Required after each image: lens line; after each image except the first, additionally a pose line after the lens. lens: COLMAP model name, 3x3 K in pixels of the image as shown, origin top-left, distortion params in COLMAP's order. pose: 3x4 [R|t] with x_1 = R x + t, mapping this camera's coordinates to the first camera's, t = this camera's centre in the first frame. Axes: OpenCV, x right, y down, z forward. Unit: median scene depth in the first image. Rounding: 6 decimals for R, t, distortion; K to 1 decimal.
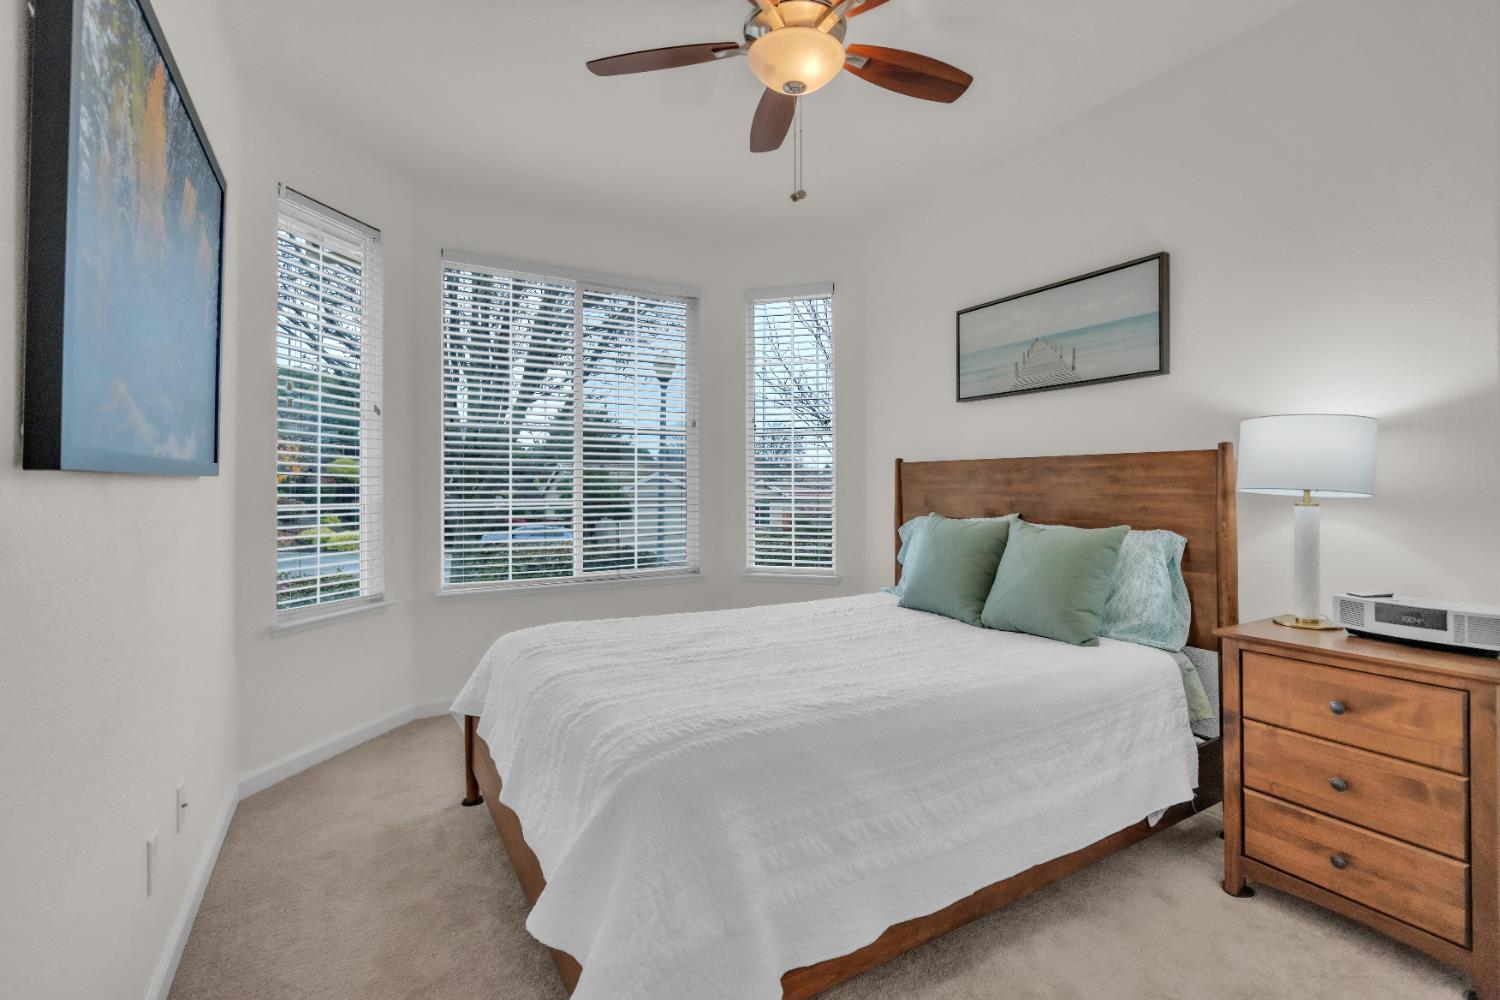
lens RADIAL K [[683.4, 0, 742.8], [0, 683.4, 492.0], [0, 0, 1]] dist [-0.002851, -0.000213]
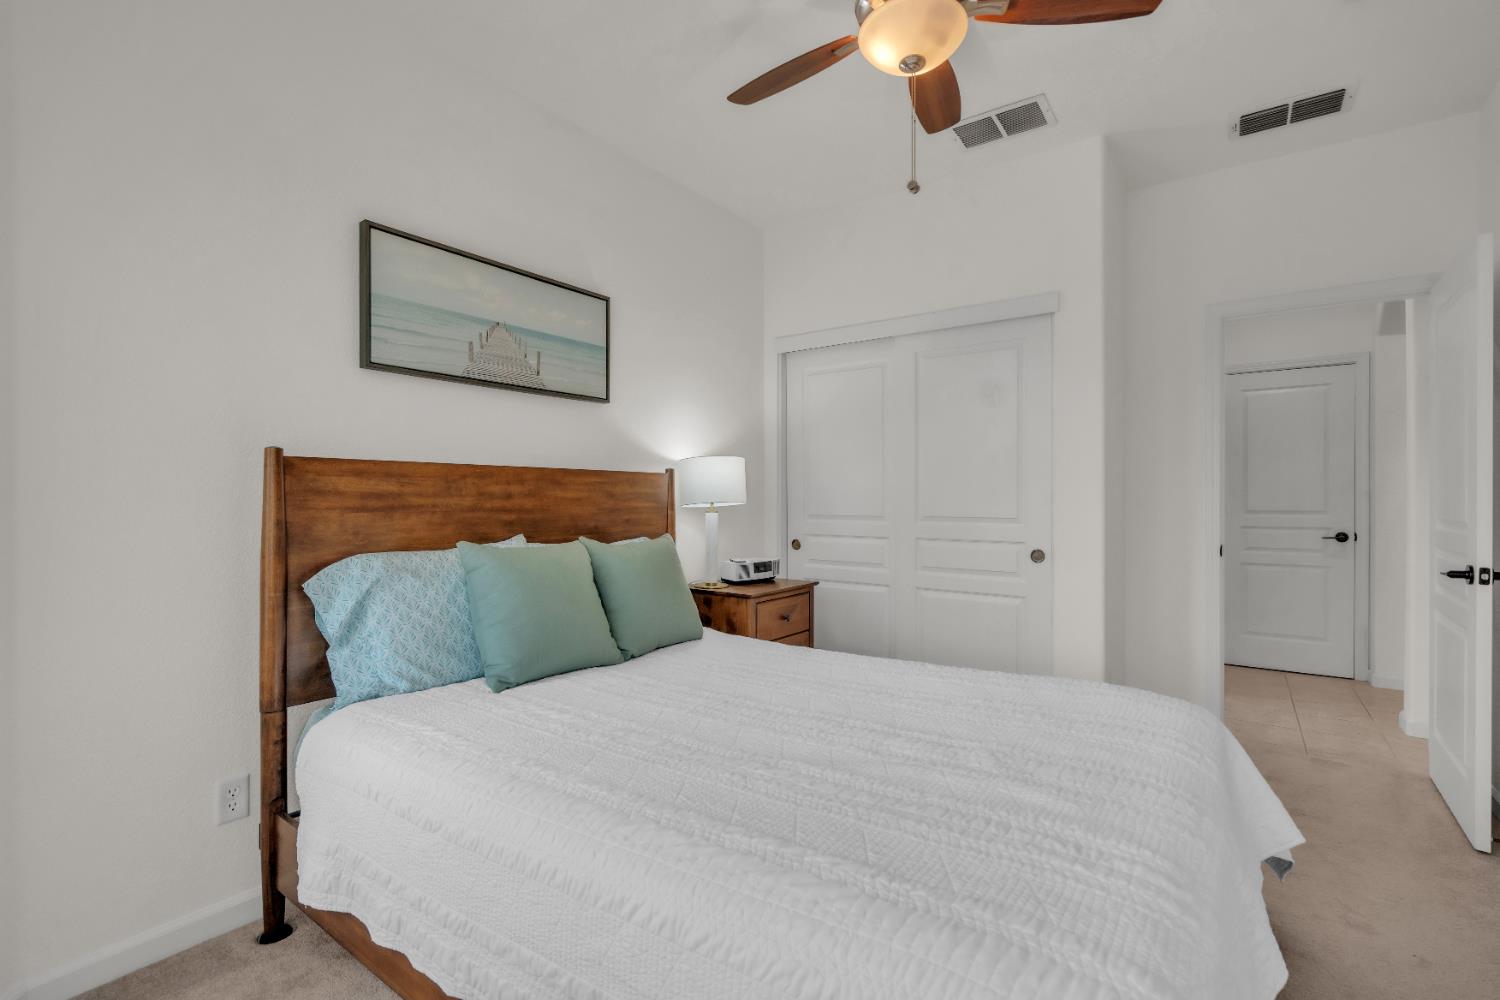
lens RADIAL K [[683.4, 0, 746.5], [0, 683.4, 495.3], [0, 0, 1]] dist [-0.002851, -0.000213]
pose [[-0.398552, -0.002786, 0.917141, -0.468658], [0.003348, 0.999984, 0.004492, -0.018685], [-0.917140, 0.004861, -0.398536, 1.093793]]
